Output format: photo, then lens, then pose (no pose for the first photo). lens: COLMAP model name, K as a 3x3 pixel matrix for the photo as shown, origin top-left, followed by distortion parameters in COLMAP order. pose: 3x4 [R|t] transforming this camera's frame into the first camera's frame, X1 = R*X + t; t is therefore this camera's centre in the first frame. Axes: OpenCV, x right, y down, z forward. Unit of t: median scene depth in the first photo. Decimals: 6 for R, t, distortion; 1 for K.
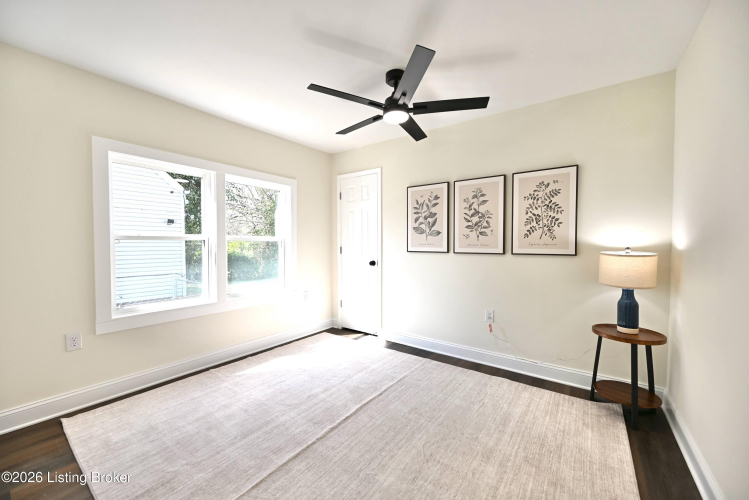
lens RADIAL K [[292.5, 0, 374.0], [0, 292.5, 251.4], [0, 0, 1]] dist [-0.000442, -0.000121]
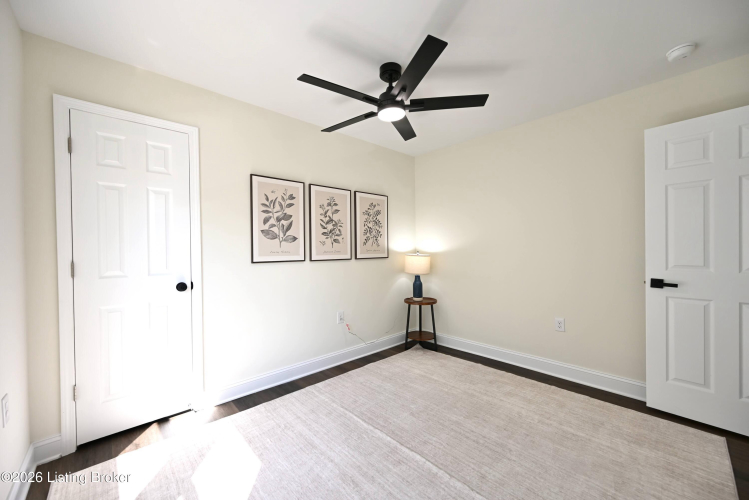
lens RADIAL K [[292.5, 0, 374.0], [0, 292.5, 251.4], [0, 0, 1]] dist [-0.000442, -0.000121]
pose [[0.188218, -0.012488, 0.982048, -0.623873], [0.038373, 0.999249, 0.005353, -0.023011], [-0.981377, 0.036677, 0.188556, 0.654310]]
